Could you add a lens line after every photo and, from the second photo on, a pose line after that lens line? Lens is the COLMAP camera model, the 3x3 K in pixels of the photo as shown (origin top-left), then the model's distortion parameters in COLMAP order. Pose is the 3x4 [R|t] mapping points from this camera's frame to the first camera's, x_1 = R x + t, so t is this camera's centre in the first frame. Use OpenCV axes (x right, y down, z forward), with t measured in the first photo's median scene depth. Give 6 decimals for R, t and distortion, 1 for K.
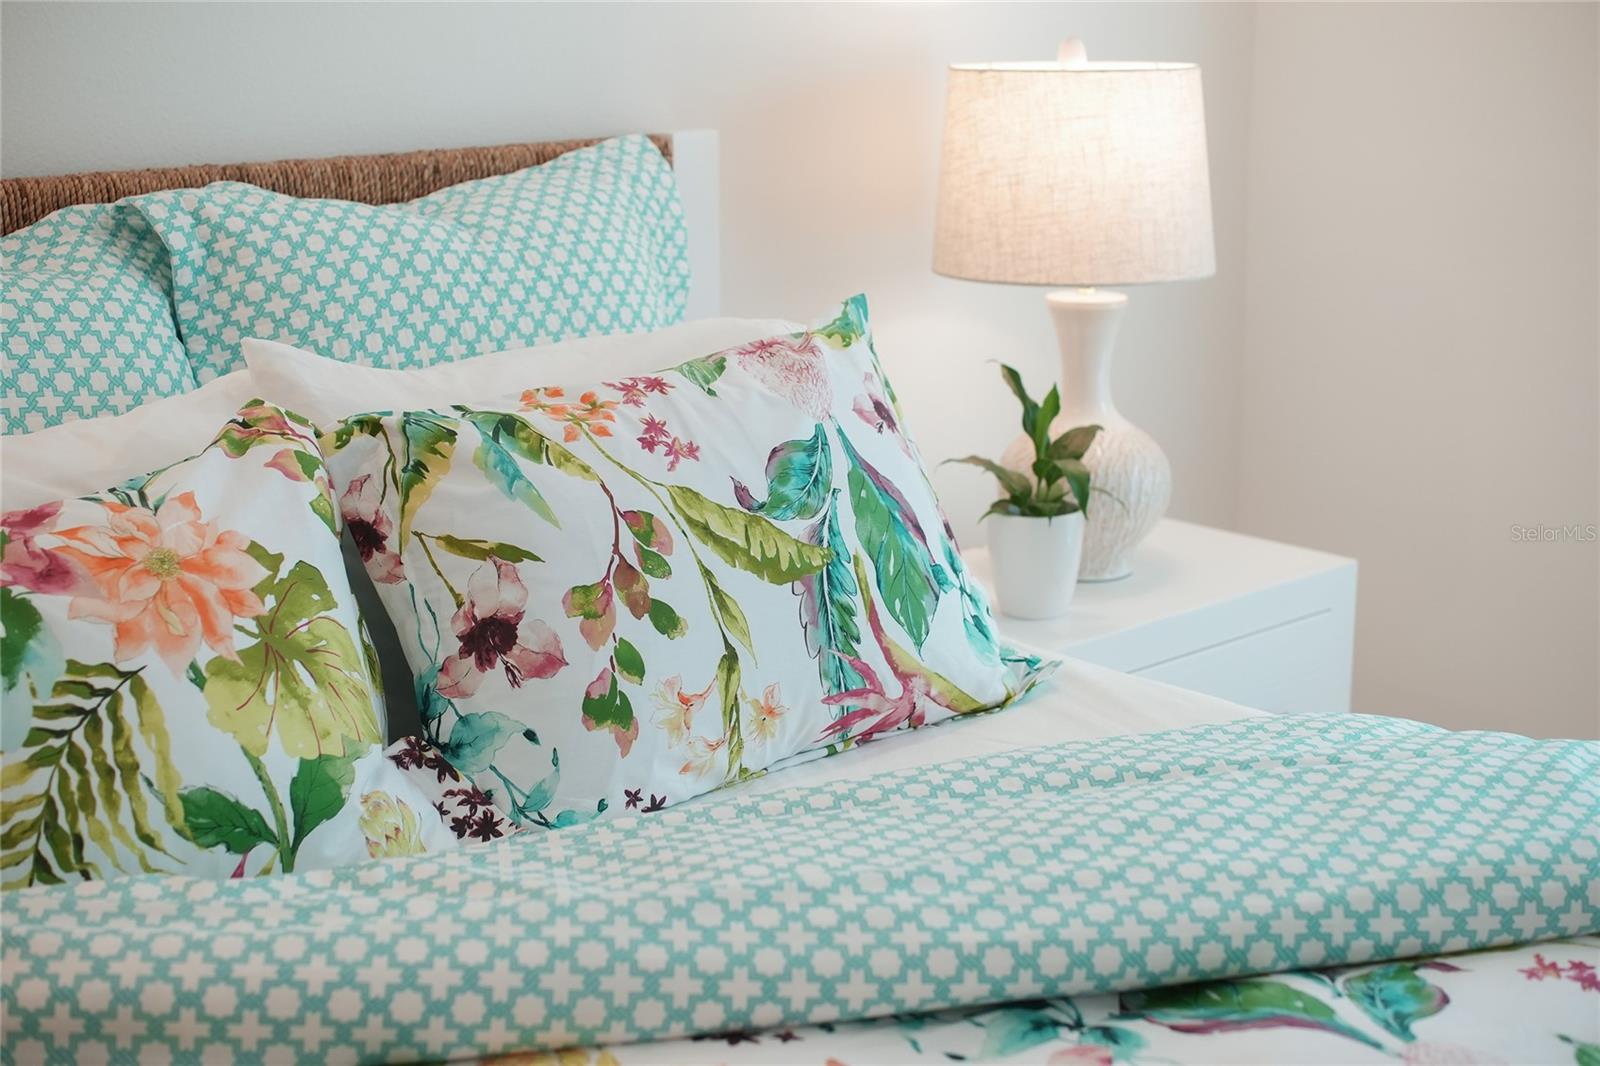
lens RADIAL K [[2221.6, 0, 800.0], [0, 2221.6, 533.0], [0, 0, 1]] dist [-0.422308, 1.645198]
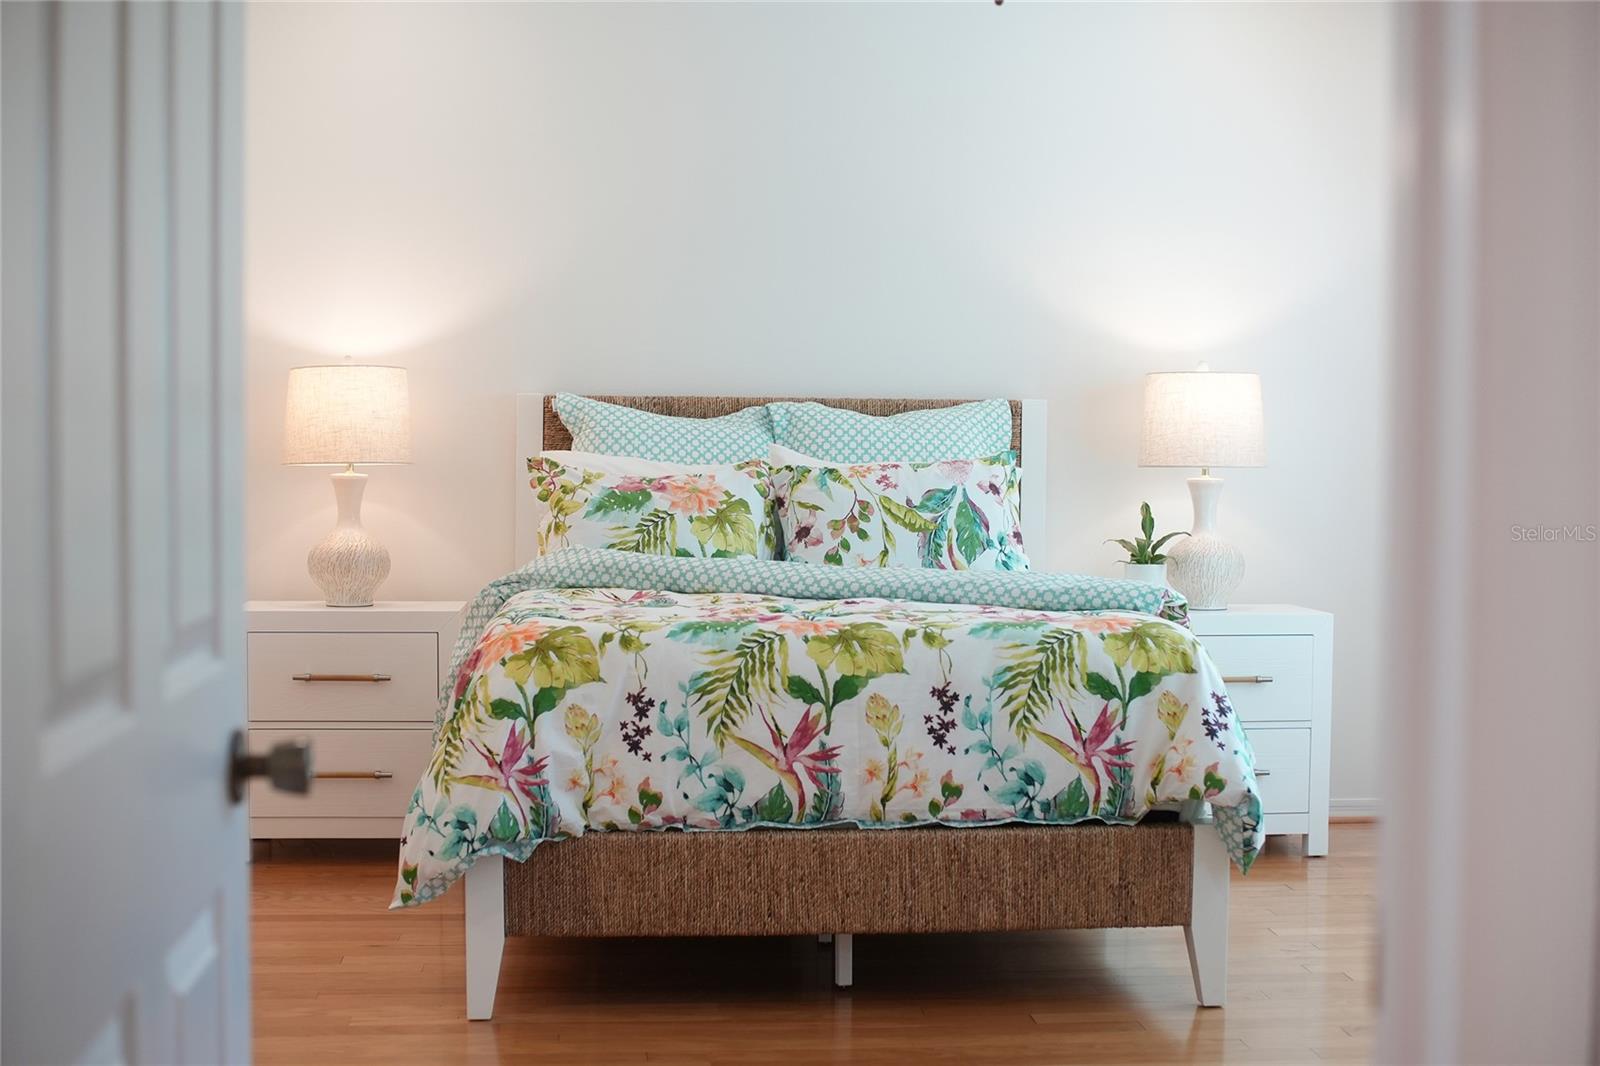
lens RADIAL K [[2221.6, 0, 800.0], [0, 2221.6, 533.0], [0, 0, 1]] dist [-0.422308, 1.645198]
pose [[0.803607, 0.035429, -0.594105, 1.632348], [-0.153048, 0.976958, -0.148758, 0.489793], [0.575145, 0.210470, 0.790513, -1.396123]]
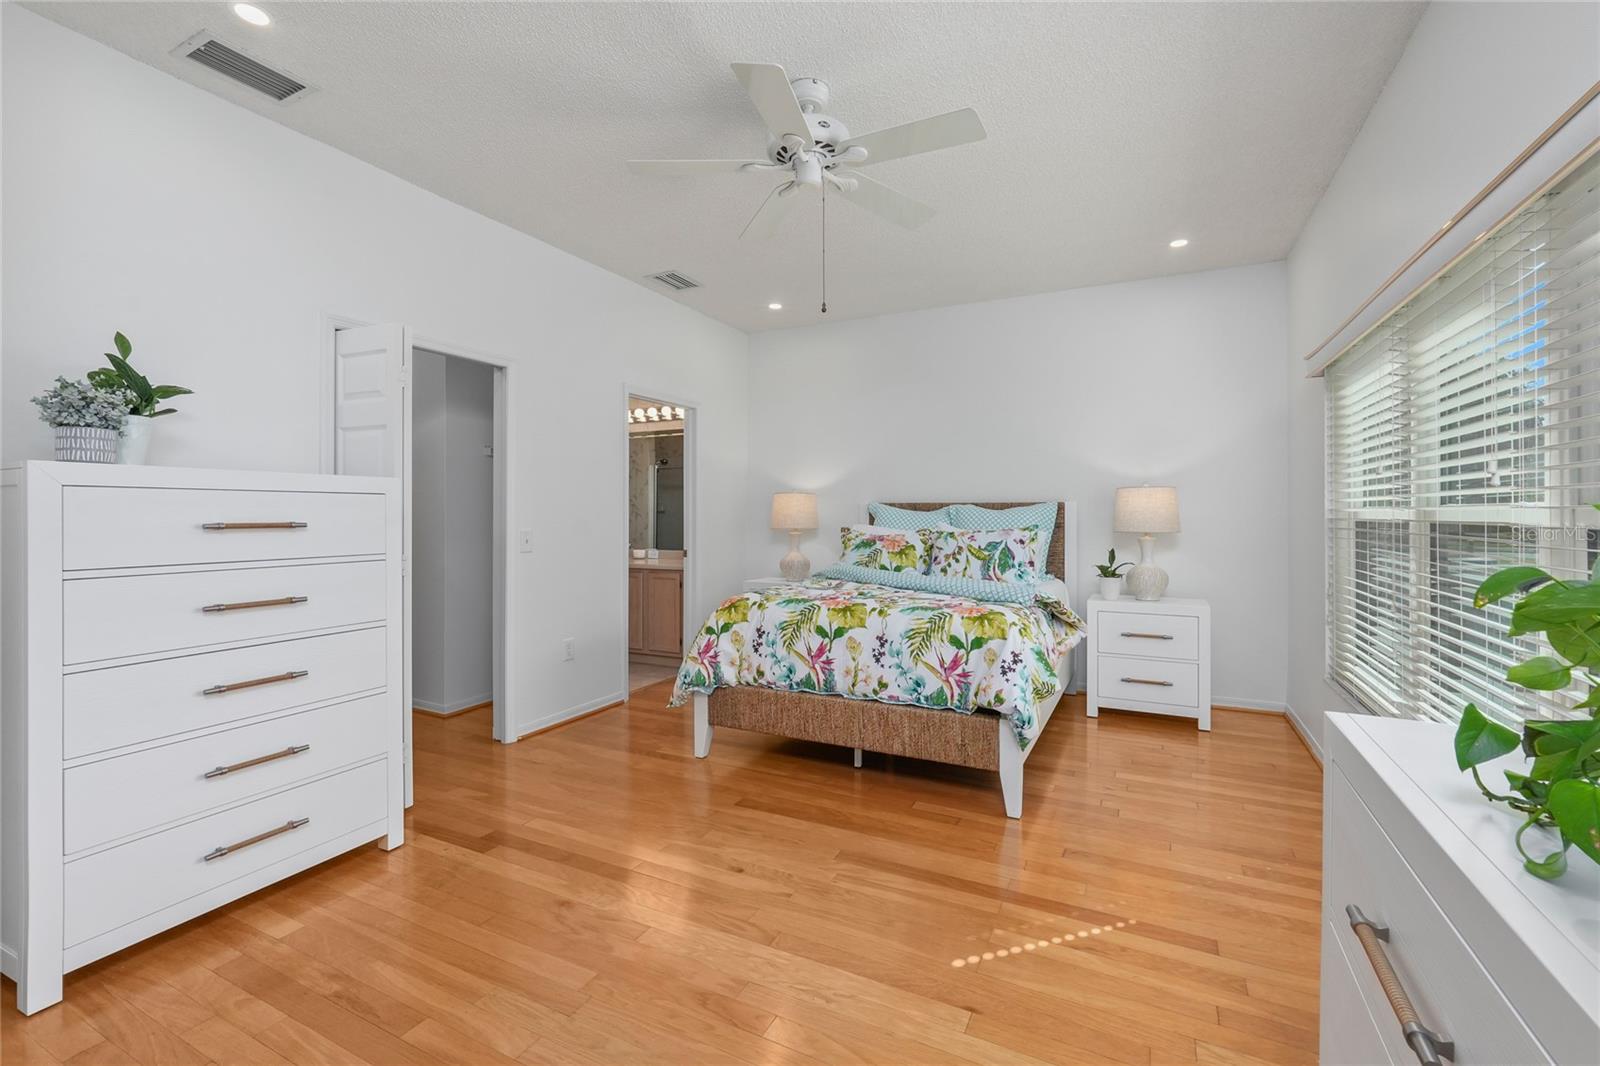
lens RADIAL K [[681.6, 0, 801.9], [0, 681.6, 519.1], [0, 0, 1]] dist [-0.001959, -0.000059]
pose [[0.374614, 0.009610, -0.927131, 1.745002], [-0.224844, 0.971040, -0.080785, 0.194472], [0.899505, 0.238723, 0.365926, -0.262286]]
